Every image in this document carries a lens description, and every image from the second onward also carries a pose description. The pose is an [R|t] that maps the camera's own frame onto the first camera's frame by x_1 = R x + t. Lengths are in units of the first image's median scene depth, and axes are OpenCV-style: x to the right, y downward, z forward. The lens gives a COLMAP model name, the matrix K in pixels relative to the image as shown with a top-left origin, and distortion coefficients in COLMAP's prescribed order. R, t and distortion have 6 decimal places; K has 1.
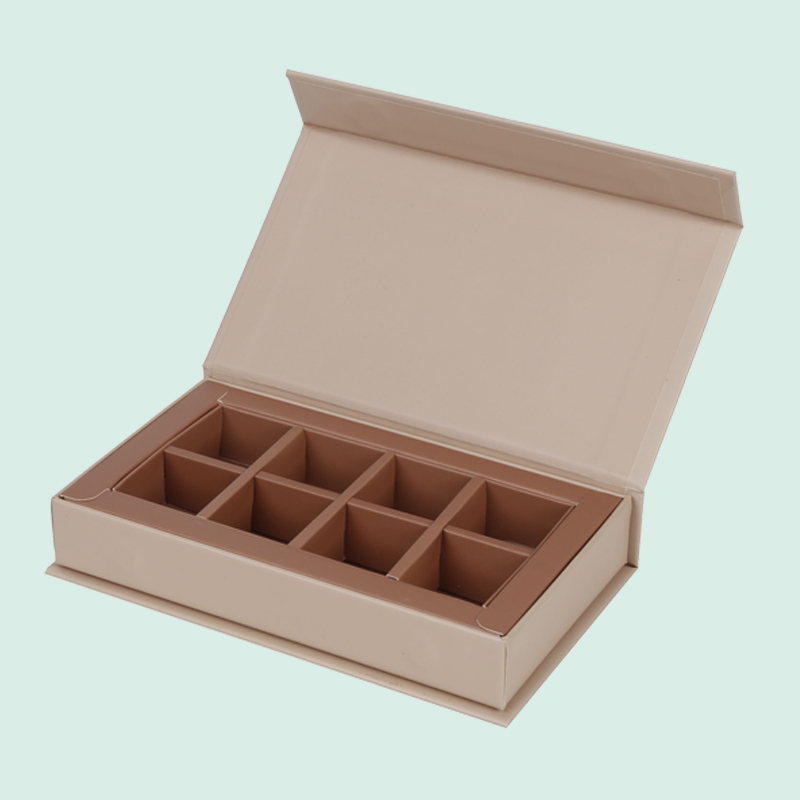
lens RADIAL K [[2398.4, 0, 400.0], [0, 2398.4, 400.0], [0, 0, 1]] dist [-0.086610, 0.275761]
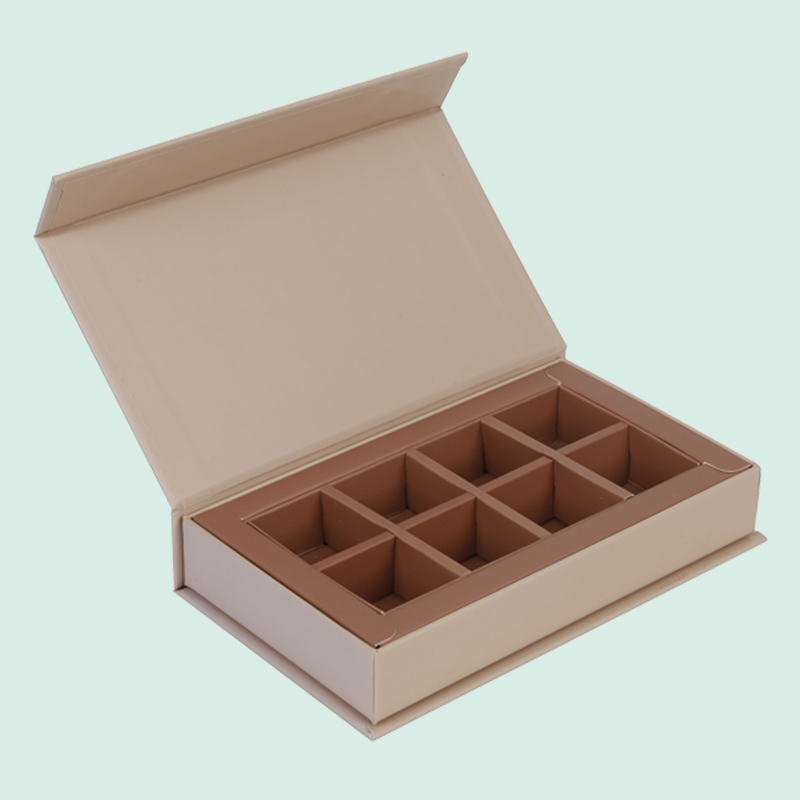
lens RADIAL K [[2398.4, 0, 400.0], [0, 2398.4, 400.0], [0, 0, 1]] dist [-0.086610, 0.275761]
pose [[0.387217, -0.473203, 0.791291, -0.777404], [0.459220, 0.843198, 0.279526, -0.273083], [-0.799488, 0.255139, 0.543805, 0.480571]]
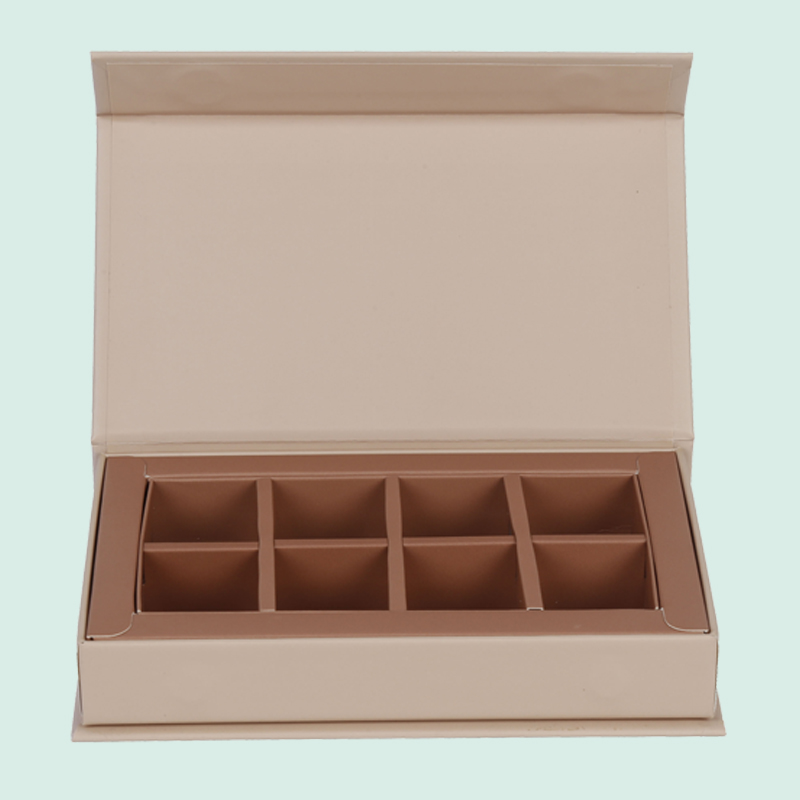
lens RADIAL K [[3462.9, 0, 400.0], [0, 3462.9, 400.0], [0, 0, 1]] dist [0.228858, 6.560259]
pose [[0.873360, -0.262439, 0.410326, -0.495566], [0.250801, 0.964470, 0.083044, -0.104369], [-0.417541, 0.030383, 0.908150, -0.092619]]
